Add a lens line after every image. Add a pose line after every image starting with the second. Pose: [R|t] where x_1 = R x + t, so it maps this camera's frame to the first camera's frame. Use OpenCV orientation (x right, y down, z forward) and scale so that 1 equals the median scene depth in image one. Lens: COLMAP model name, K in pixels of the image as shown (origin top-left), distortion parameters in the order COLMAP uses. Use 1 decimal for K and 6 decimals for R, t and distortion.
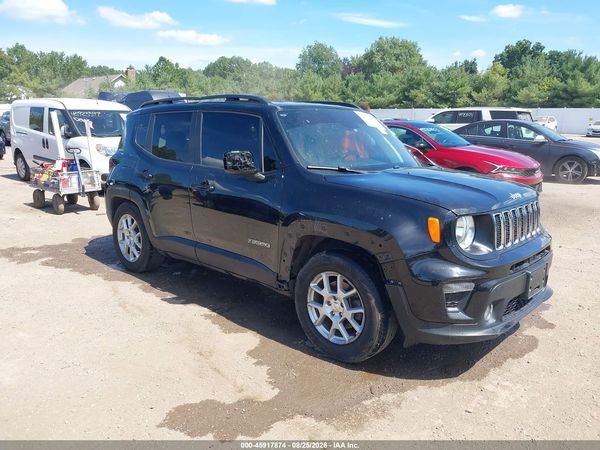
lens RADIAL K [[472.3, 0, 300.0], [0, 472.3, 225.0], [0, 0, 1]] dist [0.028629, -0.003955]
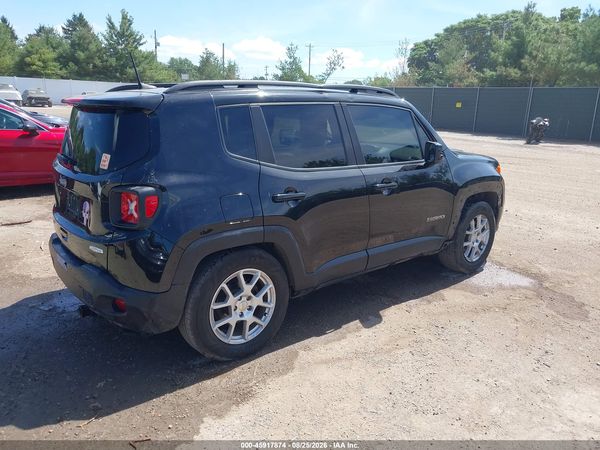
lens RADIAL K [[482.7, 0, 300.0], [0, 482.7, 225.0], [0, 0, 1]] dist [-0.003380, -0.003948]
pose [[0.131902, -0.258548, 0.956951, -1.183289], [0.185714, 0.954737, 0.232352, -0.263997], [-0.973711, 0.147071, 0.173948, 1.026939]]
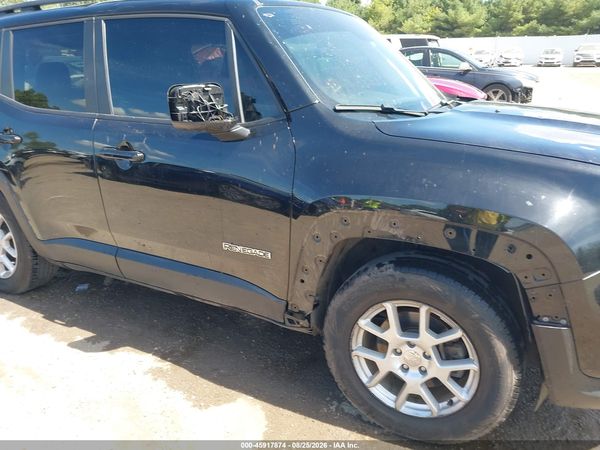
lens RADIAL K [[482.6, 0, 293.5], [0, 482.6, 223.0], [0, 0, 1]] dist [0.004256, 0.010974]
pose [[0.974867, -0.098307, 0.199923, -0.131425], [0.075372, 0.989996, 0.119276, -0.053431], [-0.209649, -0.101210, 0.972525, 0.393216]]
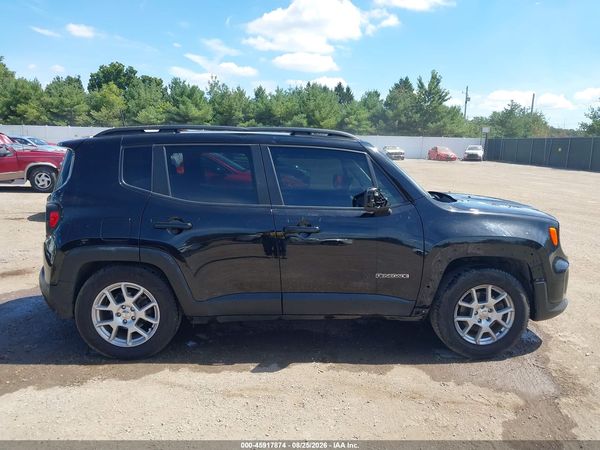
lens RADIAL K [[482.7, 0, 300.0], [0, 482.7, 225.0], [0, 0, 1]] dist [-0.003380, -0.003948]
pose [[0.707004, -0.114923, 0.697810, -0.854922], [0.142539, 0.989615, 0.018563, -0.107021], [-0.692696, 0.086342, 0.716043, 0.356824]]
